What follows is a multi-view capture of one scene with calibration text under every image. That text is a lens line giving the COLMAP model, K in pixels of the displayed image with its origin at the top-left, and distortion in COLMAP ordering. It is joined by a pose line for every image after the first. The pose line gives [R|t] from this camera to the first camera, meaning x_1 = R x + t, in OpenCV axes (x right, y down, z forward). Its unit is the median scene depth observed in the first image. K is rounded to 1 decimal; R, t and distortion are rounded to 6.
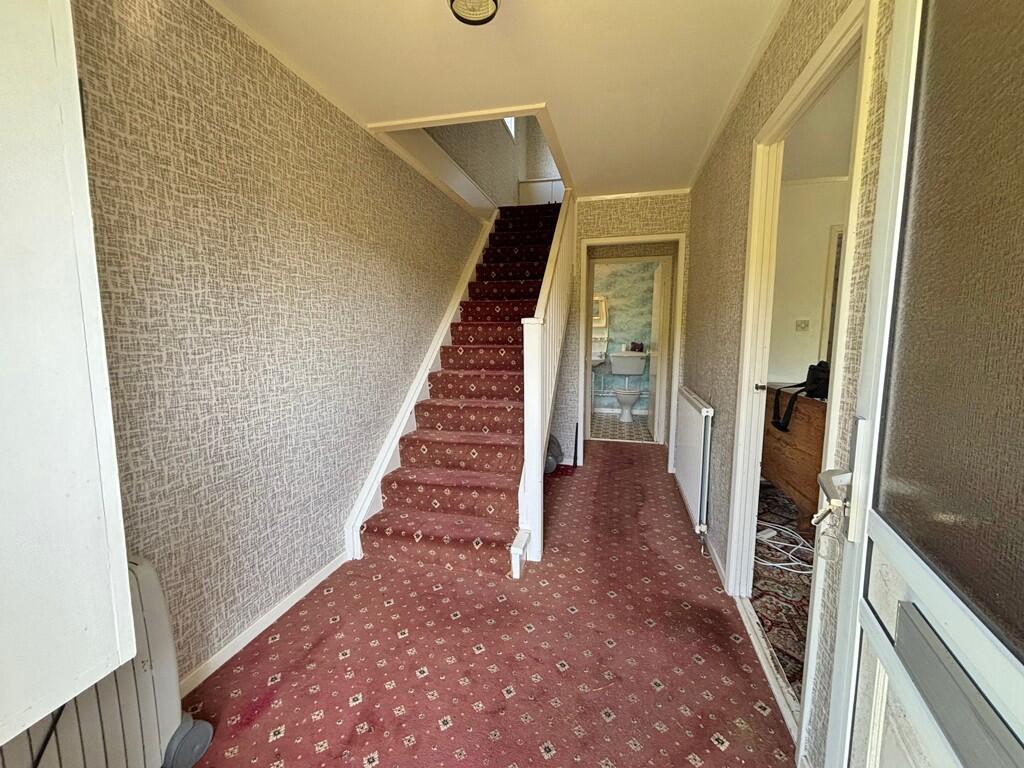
lens RADIAL K [[411.8, 0, 509.8], [0, 411.8, 381.3], [0, 0, 1]] dist [0.006667, 0.000136]
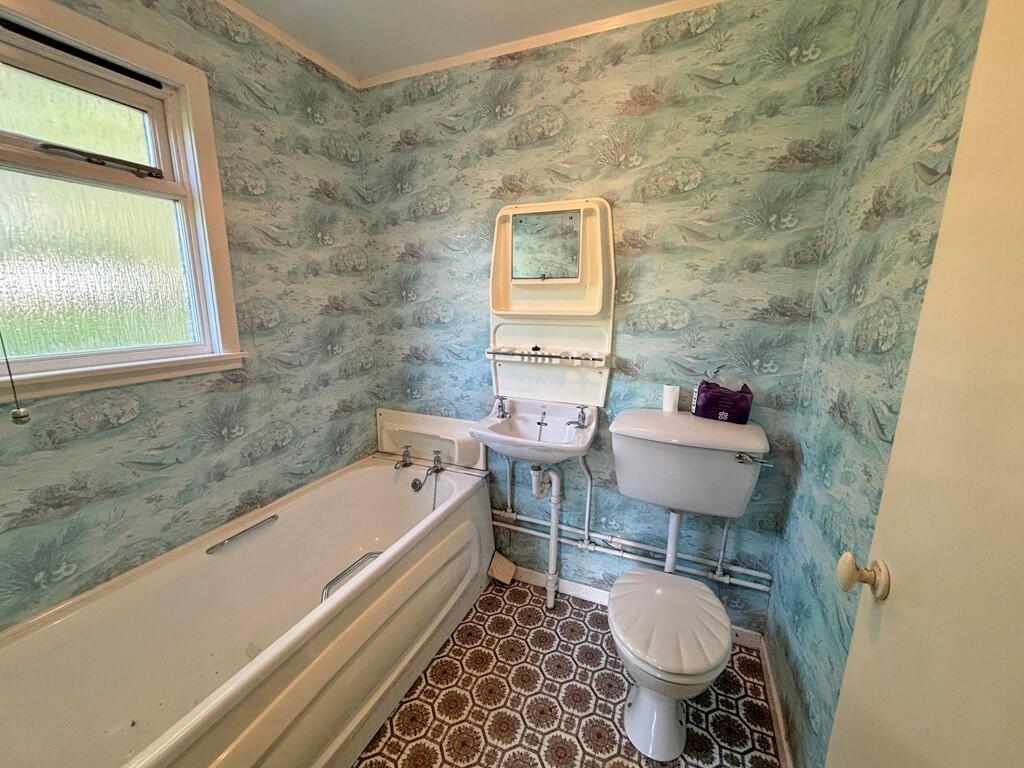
lens RADIAL K [[411.8, 0, 512.2], [0, 411.8, 383.2], [0, 0, 1]] dist [0.006667, 0.000136]
pose [[0.989911, 0.036619, -0.136879, 0.214602], [-0.025003, 0.996012, 0.085642, -0.110872], [0.139469, -0.081356, 0.986879, 0.732874]]
